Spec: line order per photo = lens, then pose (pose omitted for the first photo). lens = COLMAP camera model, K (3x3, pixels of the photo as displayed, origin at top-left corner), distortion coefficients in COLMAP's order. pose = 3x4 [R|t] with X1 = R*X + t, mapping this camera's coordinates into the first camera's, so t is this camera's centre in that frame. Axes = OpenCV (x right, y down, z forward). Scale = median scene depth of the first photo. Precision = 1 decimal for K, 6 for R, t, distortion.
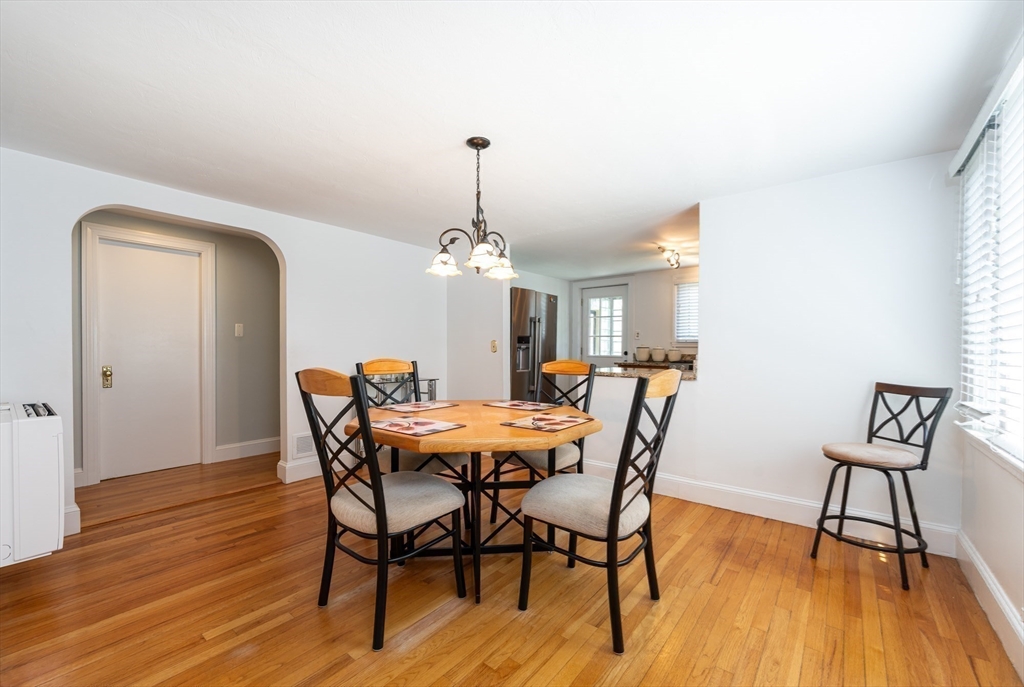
lens RADIAL K [[423.9, 0, 512.0], [0, 423.9, 346.5], [0, 0, 1]] dist [-0.001583, 0.000217]
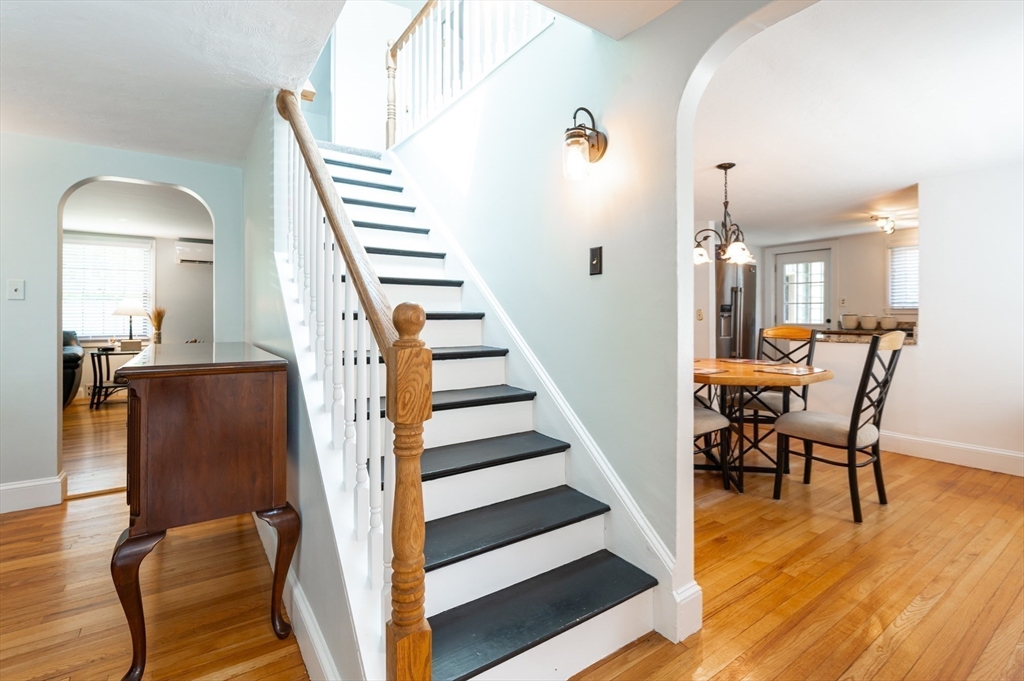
lens RADIAL K [[476.8, 0, 531.0], [0, 476.8, 311.4], [0, 0, 1]] dist [0.001220, -0.000568]
pose [[0.964715, -0.007532, -0.263187, -0.268399], [0.005953, 0.999959, -0.006800, -0.006724], [0.263228, 0.004993, 0.964721, -0.601099]]
